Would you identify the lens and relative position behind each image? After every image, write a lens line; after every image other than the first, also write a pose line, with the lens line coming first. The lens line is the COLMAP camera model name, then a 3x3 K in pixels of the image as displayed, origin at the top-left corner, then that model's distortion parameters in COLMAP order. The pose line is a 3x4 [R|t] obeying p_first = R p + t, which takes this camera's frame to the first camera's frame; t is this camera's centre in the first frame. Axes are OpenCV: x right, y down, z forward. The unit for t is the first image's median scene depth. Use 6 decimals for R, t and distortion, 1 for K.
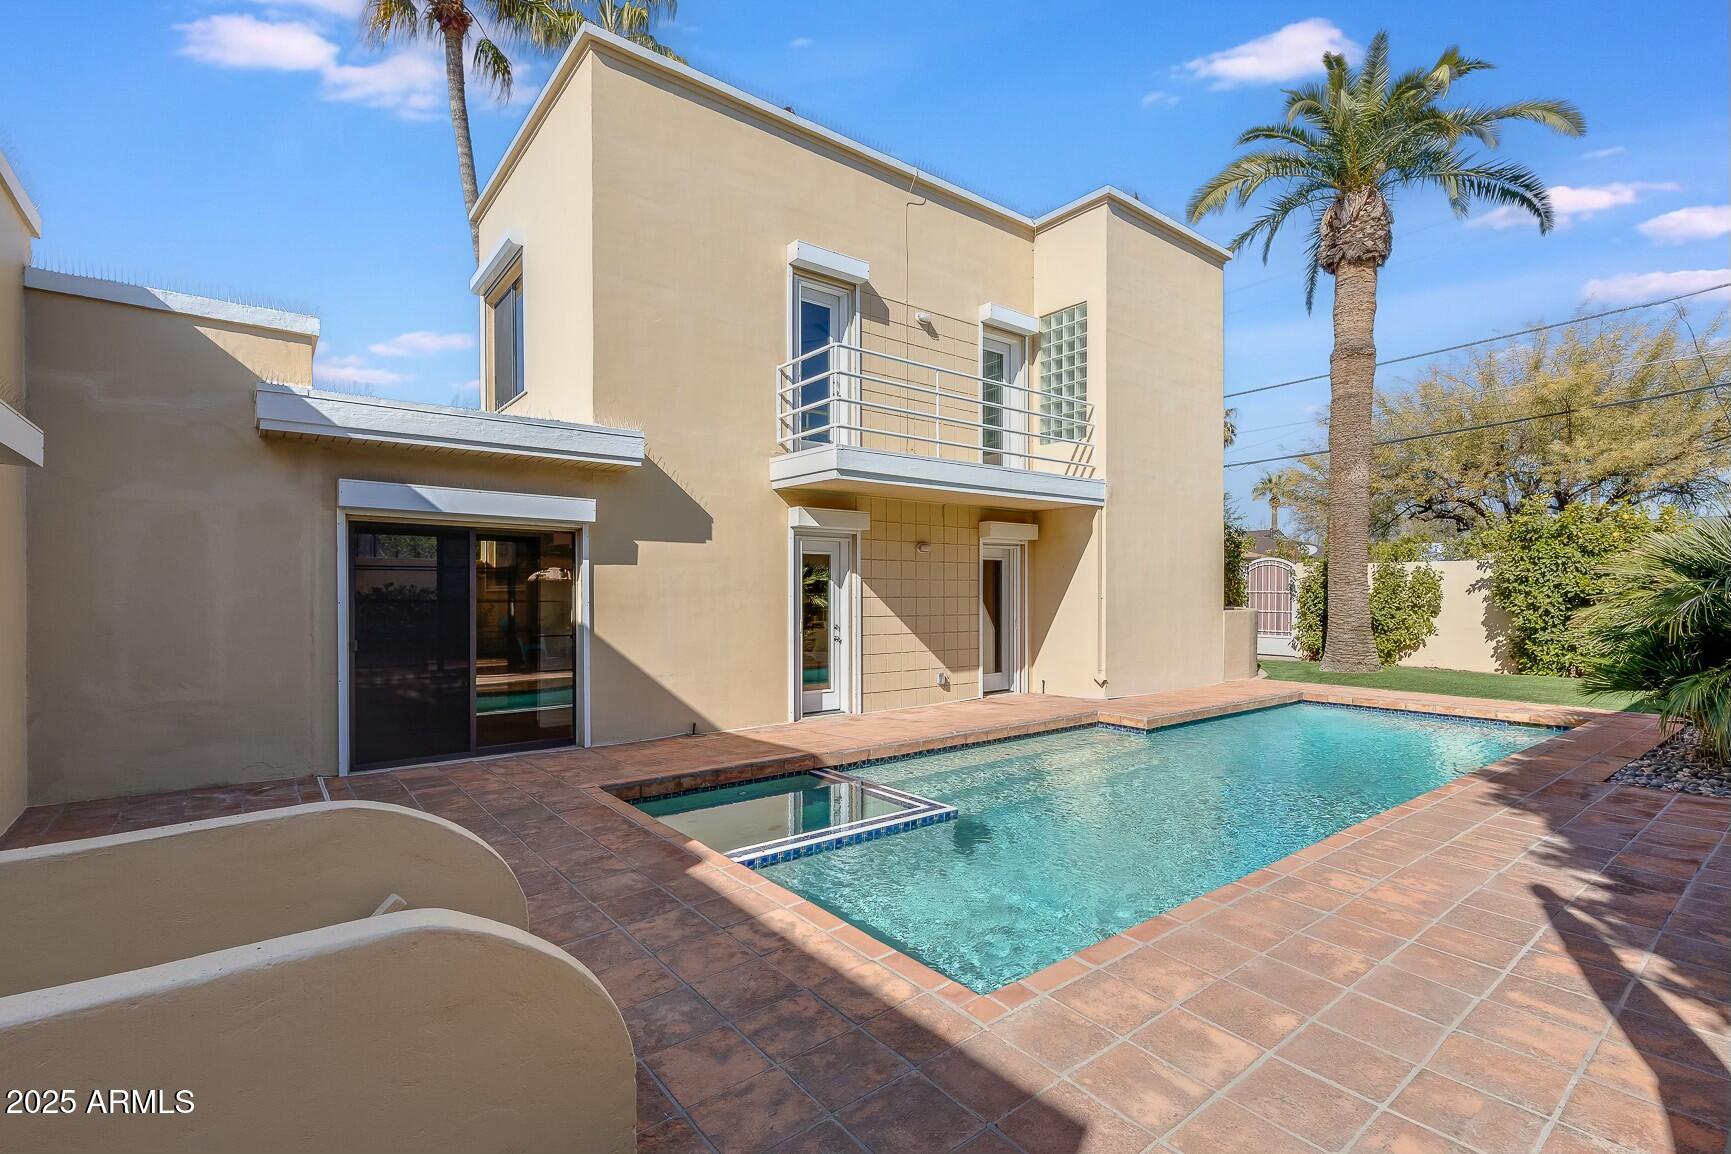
lens RADIAL K [[782.4, 0, 871.4], [0, 782.4, 599.3], [0, 0, 1]] dist [0.002906, -0.000082]
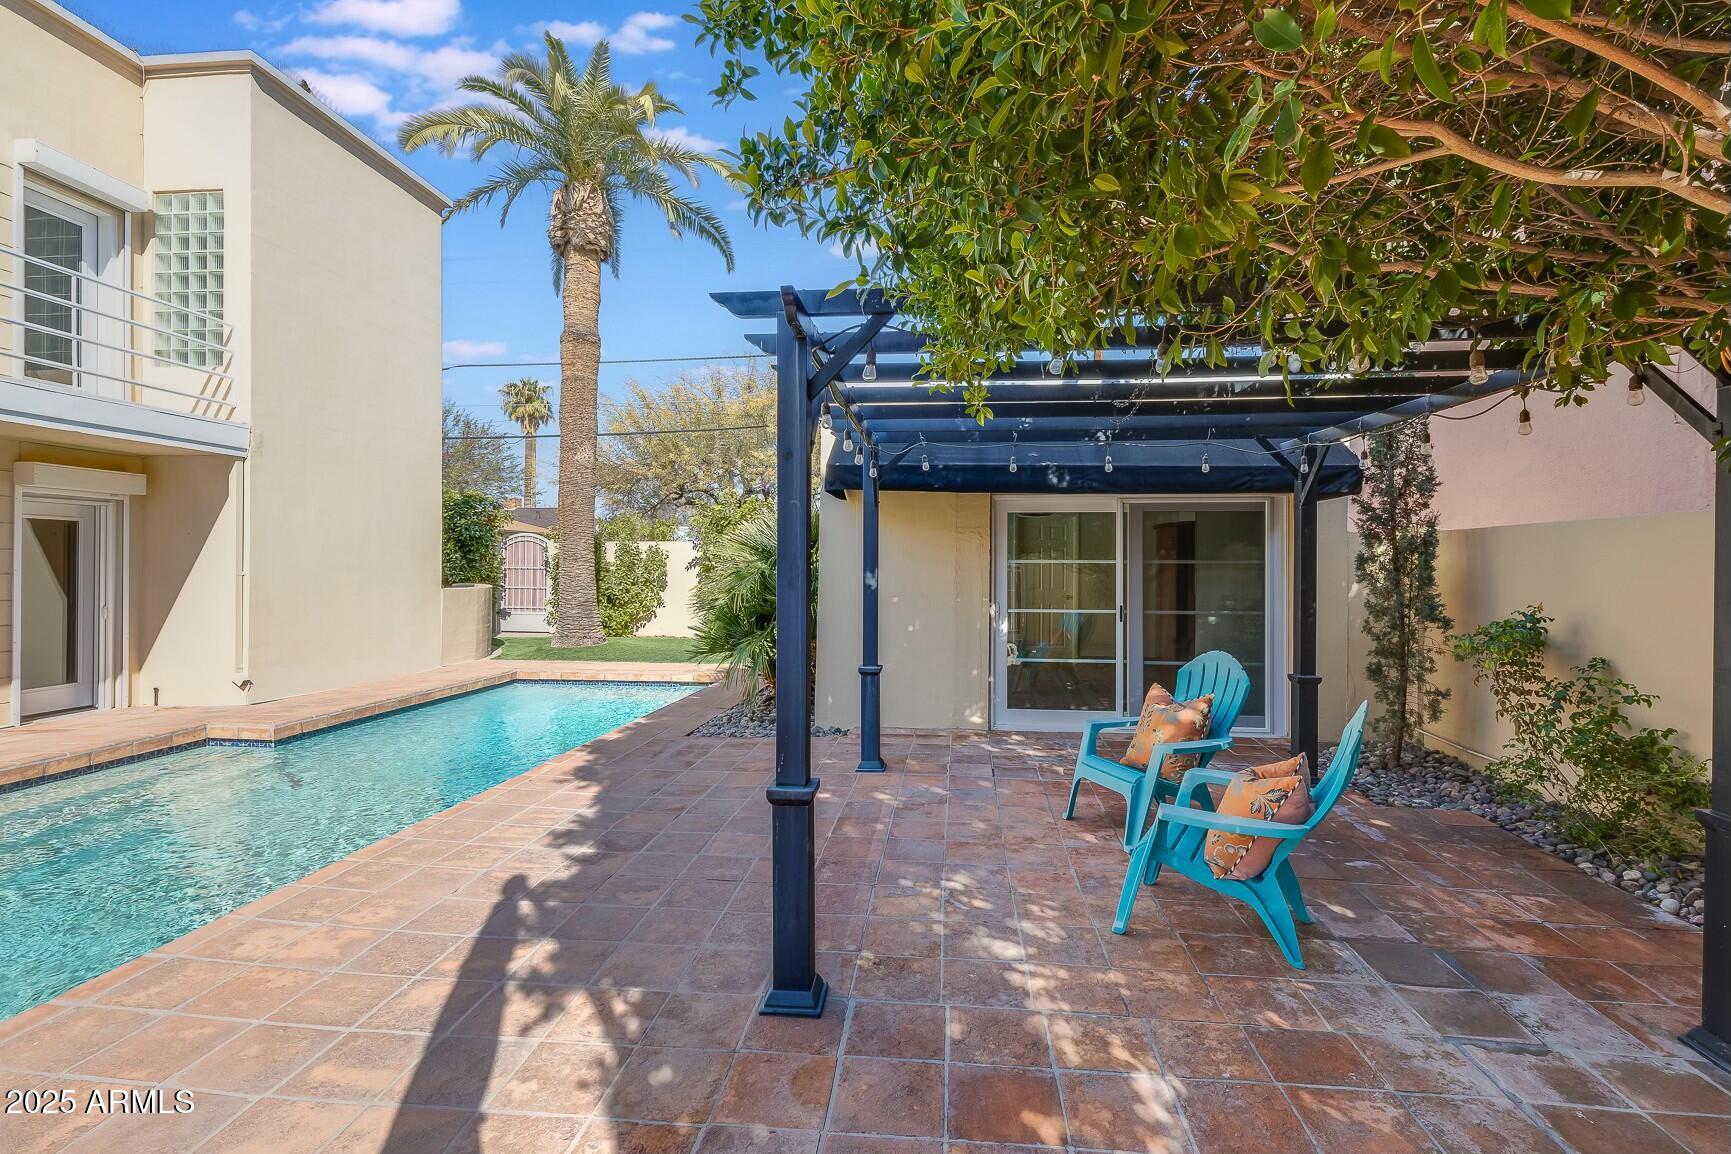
lens RADIAL K [[782.2, 0, 872.0], [0, 782.2, 568.8], [0, 0, 1]] dist [0.003111, 0.000858]
pose [[0.693247, 0.004038, 0.720688, 0.172854], [0.001465, 0.999974, -0.007011, -0.001506], [-0.720698, 0.005916, 0.693224, 0.007808]]
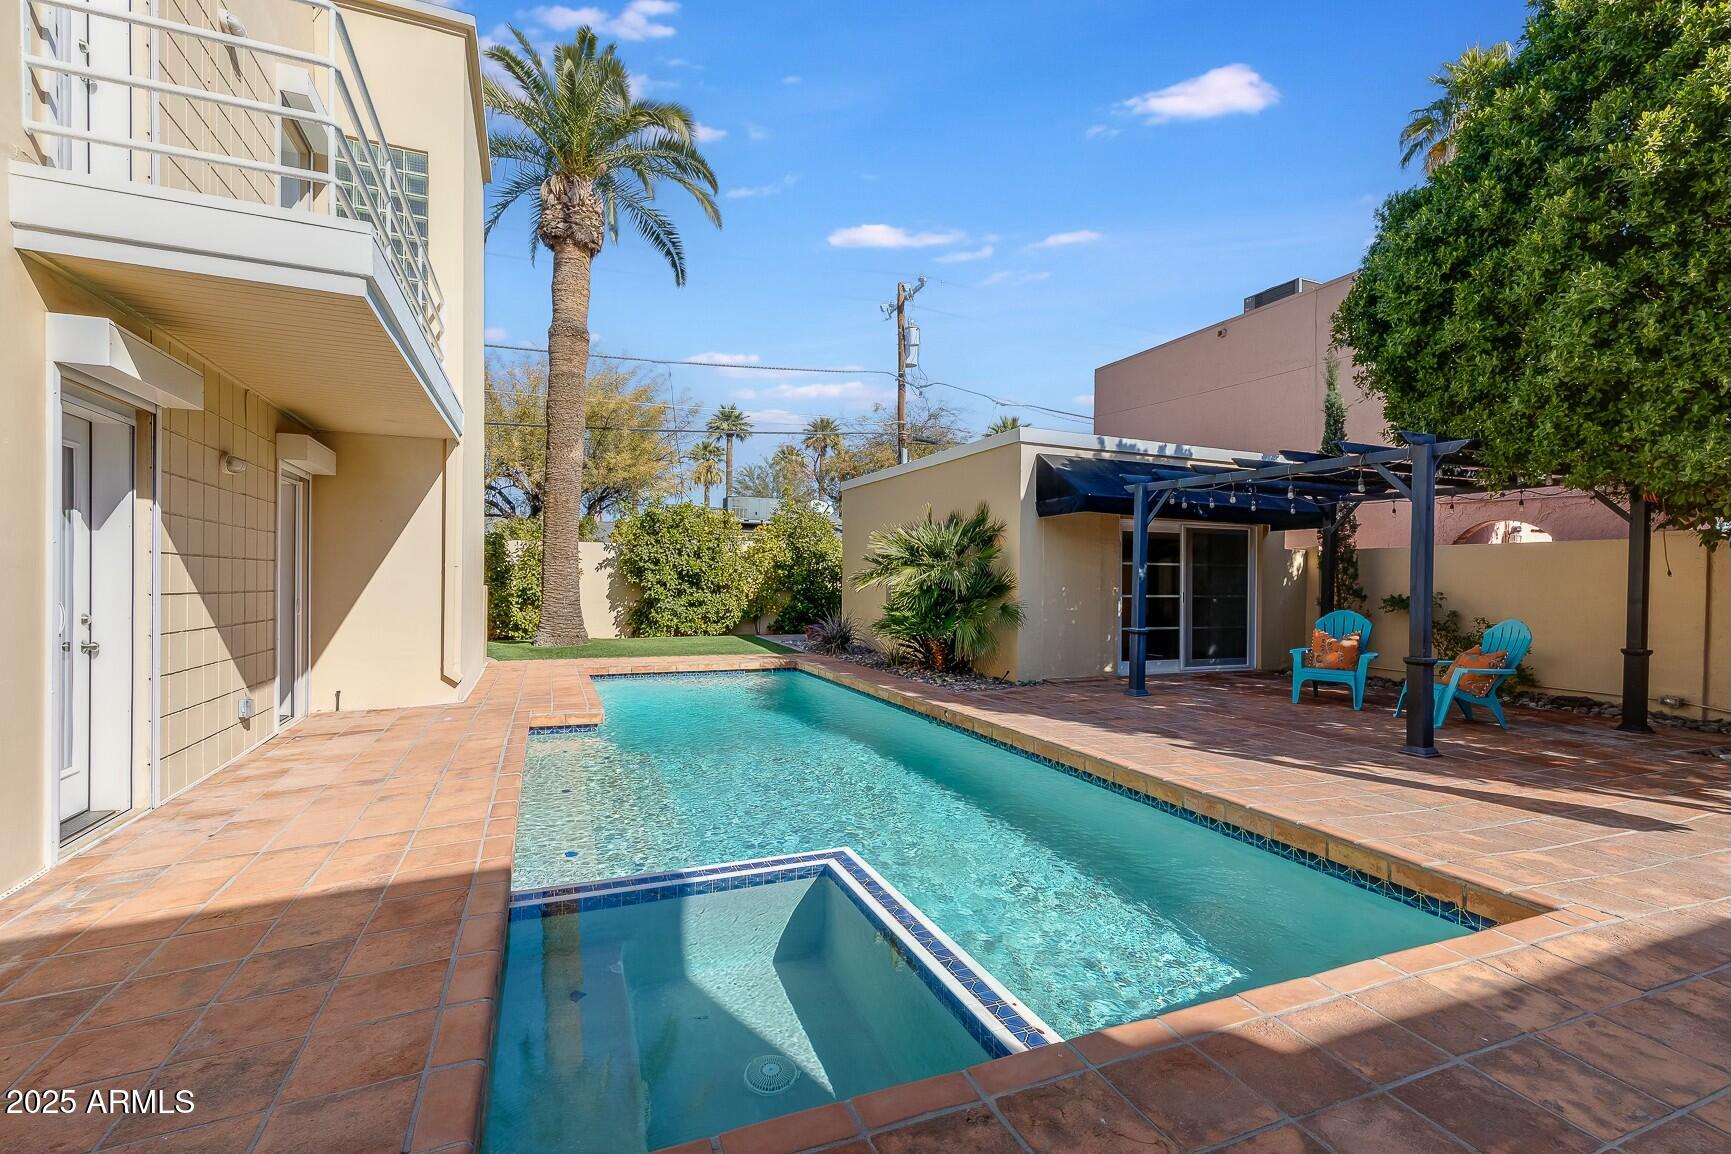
lens RADIAL K [[774.4, 0, 859.7], [0, 774.4, 588.5], [0, 0, 1]] dist [0.003872, 0.000101]
pose [[0.280155, -0.006973, 0.959930, -0.318812], [-0.000374, 0.999973, 0.007373, 0.013828], [-0.959955, -0.002424, 0.280144, 0.444672]]
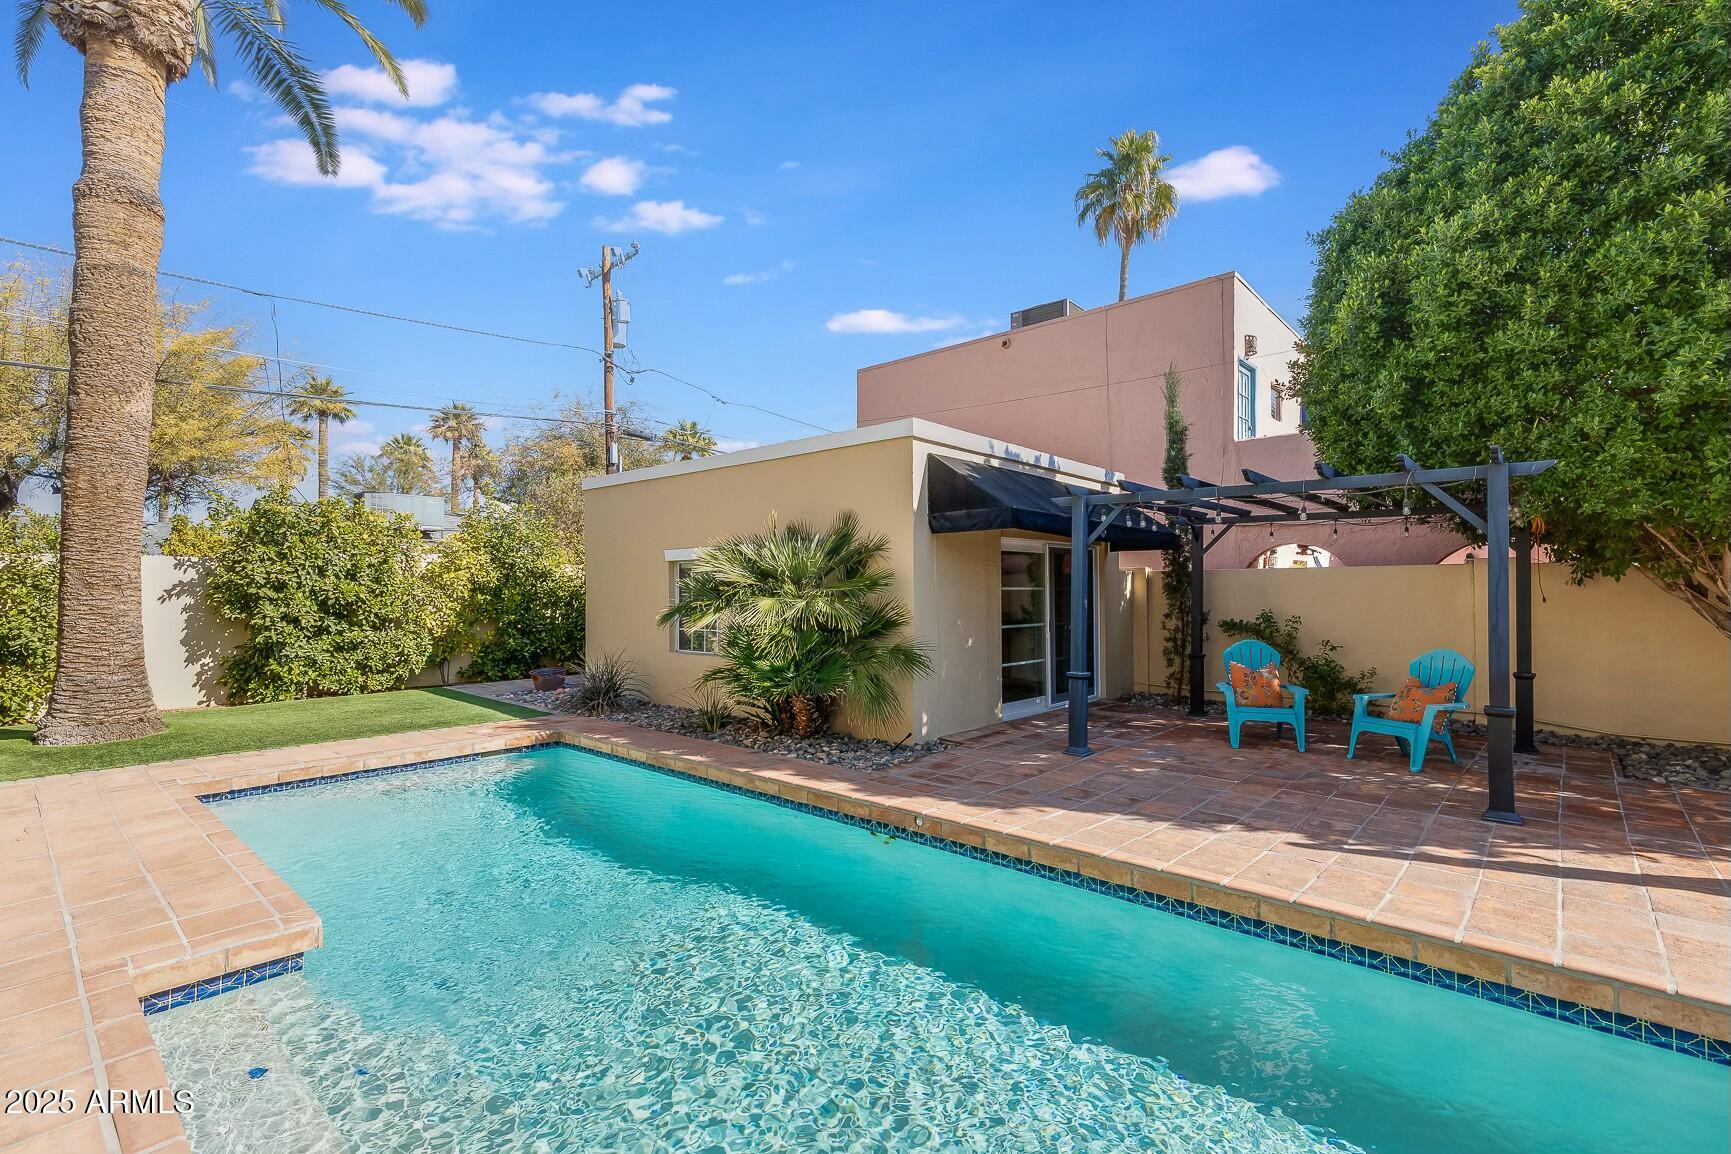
lens RADIAL K [[787.3, 0, 867.7], [0, 787.3, 582.0], [0, 0, 1]] dist [0.004804, 0.000756]
pose [[-0.168228, 0.012966, 0.985663, -0.088106], [0.014517, 0.999838, -0.010675, -0.012199], [-0.985641, 0.012513, -0.168389, 0.689644]]
